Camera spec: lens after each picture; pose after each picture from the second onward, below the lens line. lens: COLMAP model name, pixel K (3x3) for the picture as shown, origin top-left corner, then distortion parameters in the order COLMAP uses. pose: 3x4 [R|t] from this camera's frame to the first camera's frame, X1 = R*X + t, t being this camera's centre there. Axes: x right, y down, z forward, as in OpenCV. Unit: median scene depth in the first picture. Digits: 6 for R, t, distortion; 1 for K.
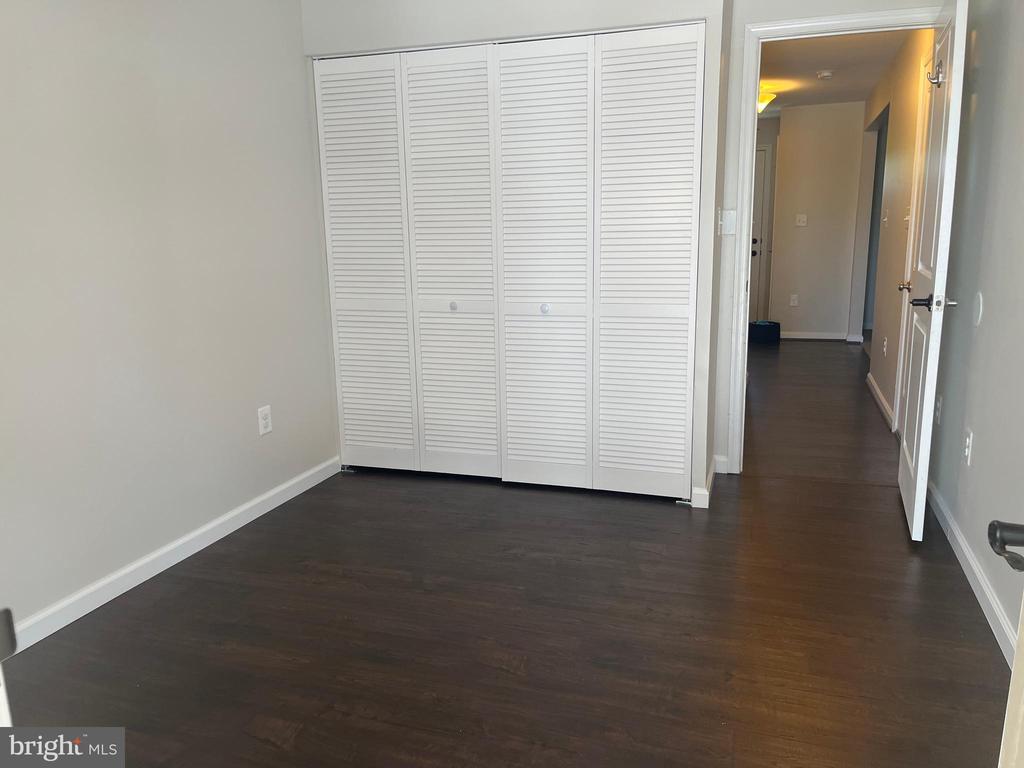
lens RADIAL K [[781.1, 0, 512.0], [0, 781.1, 384.0], [0, 0, 1]] dist [0.028375, -0.003465]
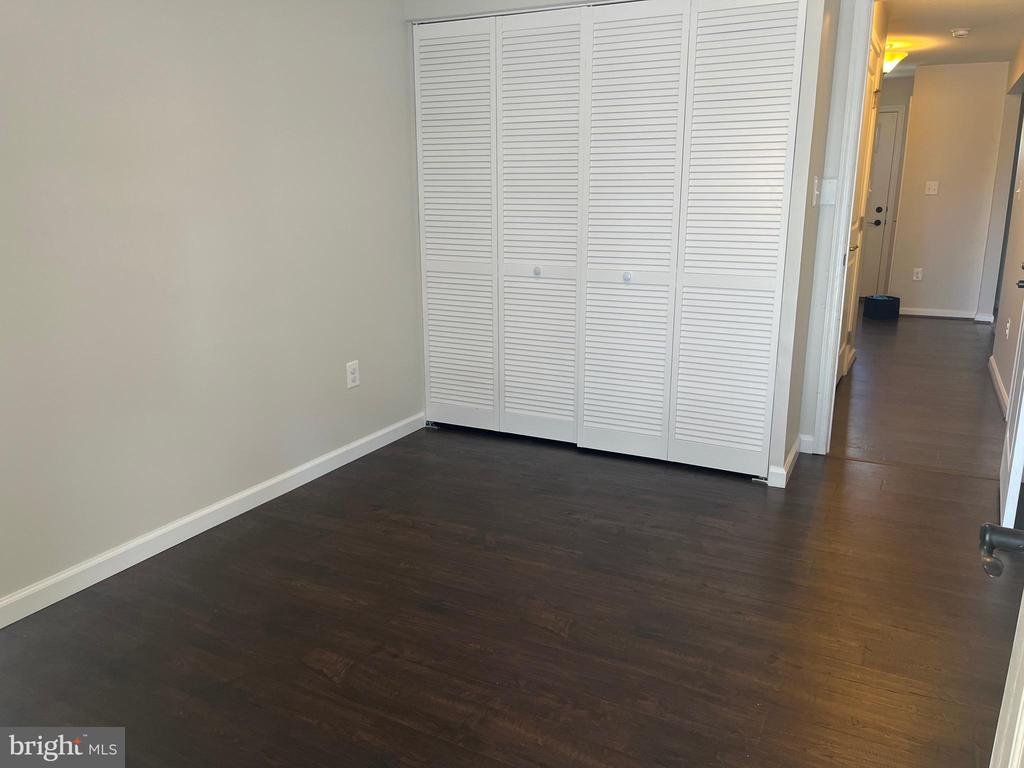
lens RADIAL K [[781.7, 0, 513.2], [0, 781.7, 375.5], [0, 0, 1]] dist [0.051519, -0.074364]
pose [[0.988342, 0.051744, -0.143190, 0.047638], [-0.046238, 0.998067, 0.041524, -0.005847], [0.145062, -0.034419, 0.988824, -0.009277]]
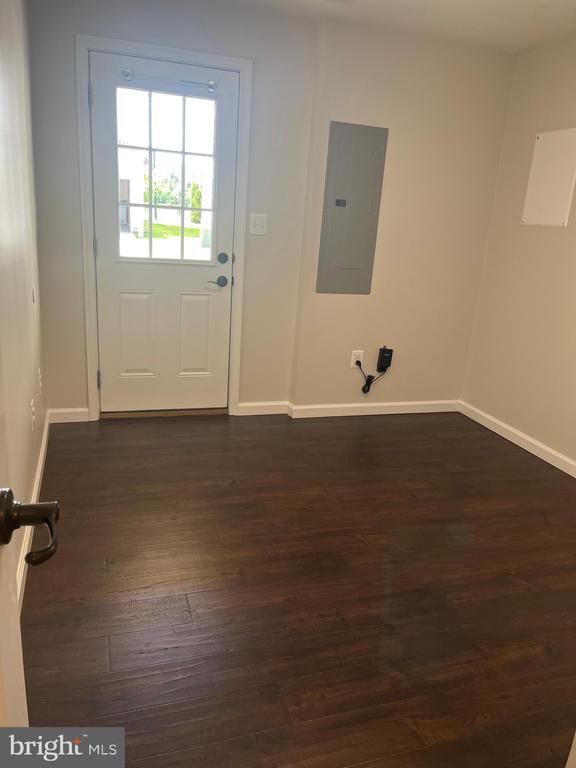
lens RADIAL K [[586.3, 0, 286.1], [0, 586.3, 386.4], [0, 0, 1]] dist [0.051519, -0.074364]
pose [[-0.803219, 0.131532, -0.580981, 0.481552], [-0.172804, 0.881927, 0.438570, -0.234518], [0.570069, 0.452663, -0.685651, 1.009210]]
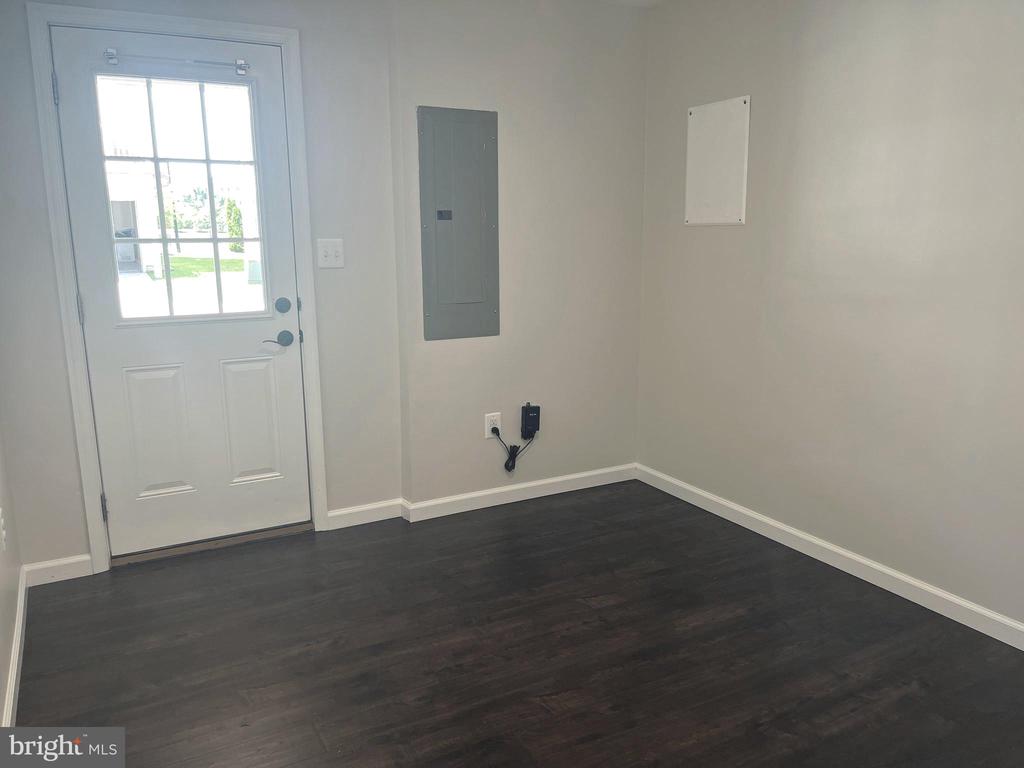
lens RADIAL K [[781.7, 0, 513.2], [0, 781.7, 375.5], [0, 0, 1]] dist [0.051519, -0.074364]
pose [[-0.677641, 0.160133, -0.717746, 0.444813], [-0.126884, 0.935908, 0.328599, -0.227876], [0.724364, 0.313743, -0.613891, 0.942426]]
